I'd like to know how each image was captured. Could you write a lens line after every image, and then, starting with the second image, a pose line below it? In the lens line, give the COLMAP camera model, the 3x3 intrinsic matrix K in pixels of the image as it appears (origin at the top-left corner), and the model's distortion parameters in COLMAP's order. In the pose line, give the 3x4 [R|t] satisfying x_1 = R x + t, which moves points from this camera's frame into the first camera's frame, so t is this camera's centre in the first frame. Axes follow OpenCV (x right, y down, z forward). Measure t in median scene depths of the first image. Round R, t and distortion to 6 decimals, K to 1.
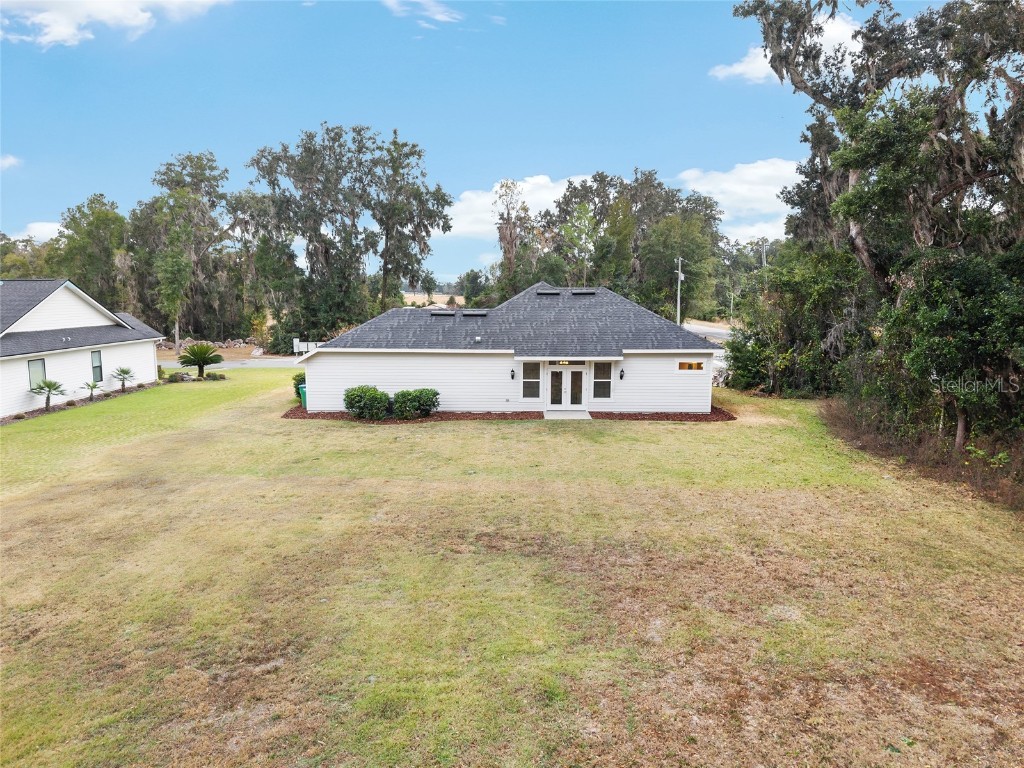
lens RADIAL K [[686.0, 0, 504.3], [0, 686.0, 386.8], [0, 0, 1]] dist [0.018223, -0.012336]
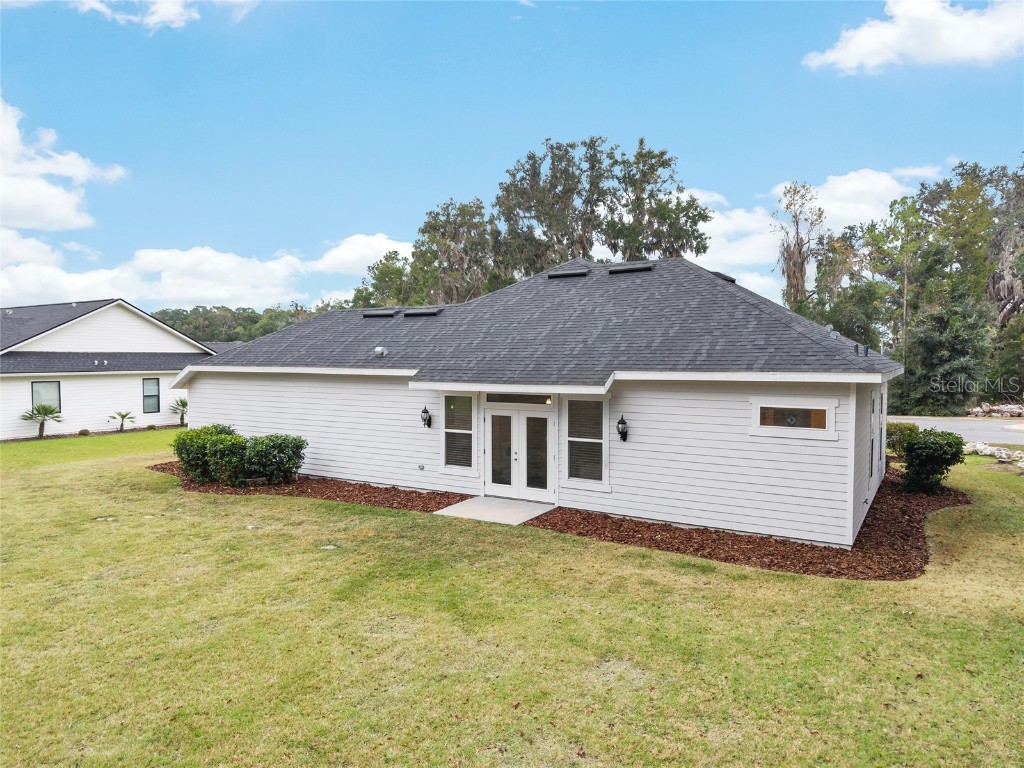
lens RADIAL K [[686.0, 0, 498.7], [0, 686.0, 375.5], [0, 0, 1]] dist [0.018223, -0.012336]
pose [[0.850940, 0.011570, -0.525136, 0.329649], [-0.068760, 0.993608, -0.089527, -0.007307], [0.520744, 0.112291, 0.846296, 0.581086]]
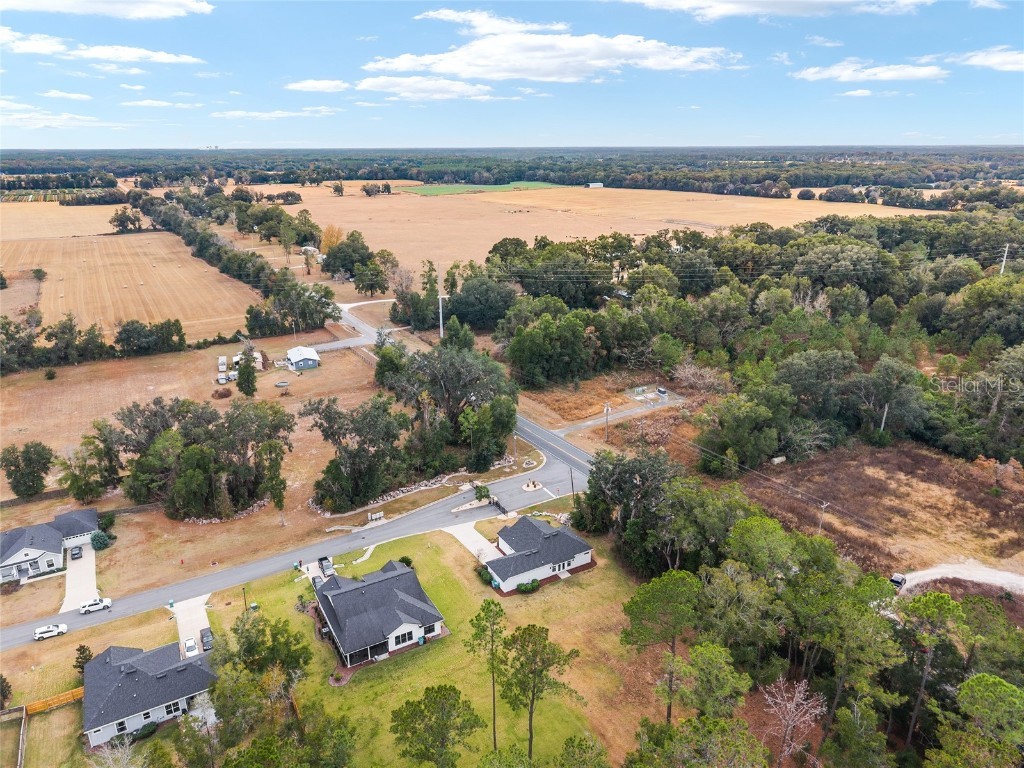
lens RADIAL K [[686.0, 0, 514.2], [0, 686.0, 381.0], [0, 0, 1]] dist [0.018223, -0.012336]
pose [[0.855616, -0.169389, 0.489111, -1.916133], [0.072413, 0.974816, 0.210925, -1.914817], [-0.512521, -0.145053, 0.846334, -2.084962]]
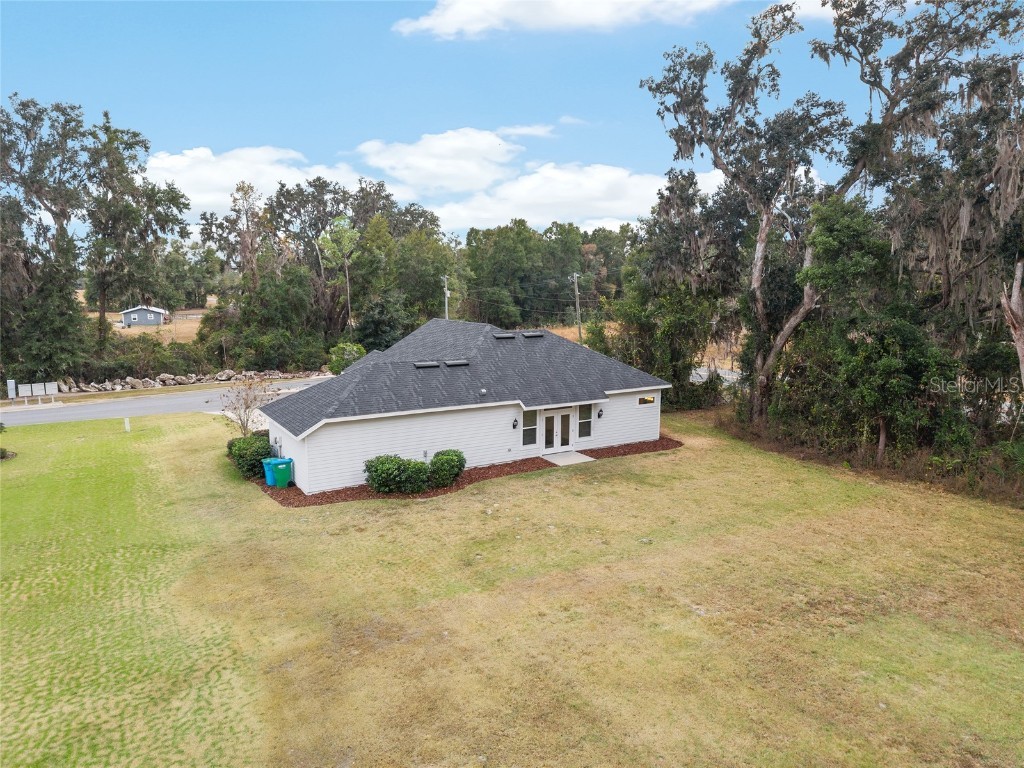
lens RADIAL K [[686.0, 0, 503.7], [0, 686.0, 381.8], [0, 0, 1]] dist [0.018223, -0.012336]
pose [[0.850011, -0.074487, 0.521472, -0.517247], [0.070780, 0.997125, 0.027056, -0.107567], [-0.521988, 0.013912, 0.852839, 0.151213]]
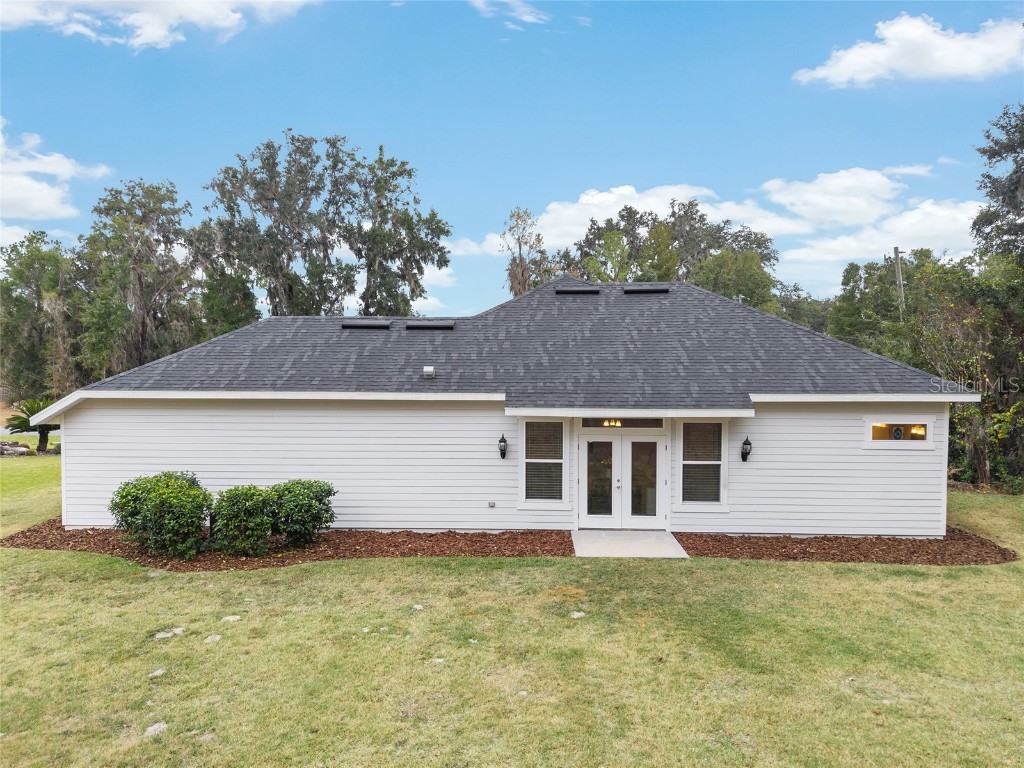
lens RADIAL K [[686.0, 0, 502.5], [0, 686.0, 382.7], [0, 0, 1]] dist [0.018223, -0.012336]
pose [[0.999569, 0.001425, -0.029337, 0.024969], [-0.004562, 0.994234, -0.107136, -0.012434], [0.029015, 0.107223, 0.993811, 0.538002]]
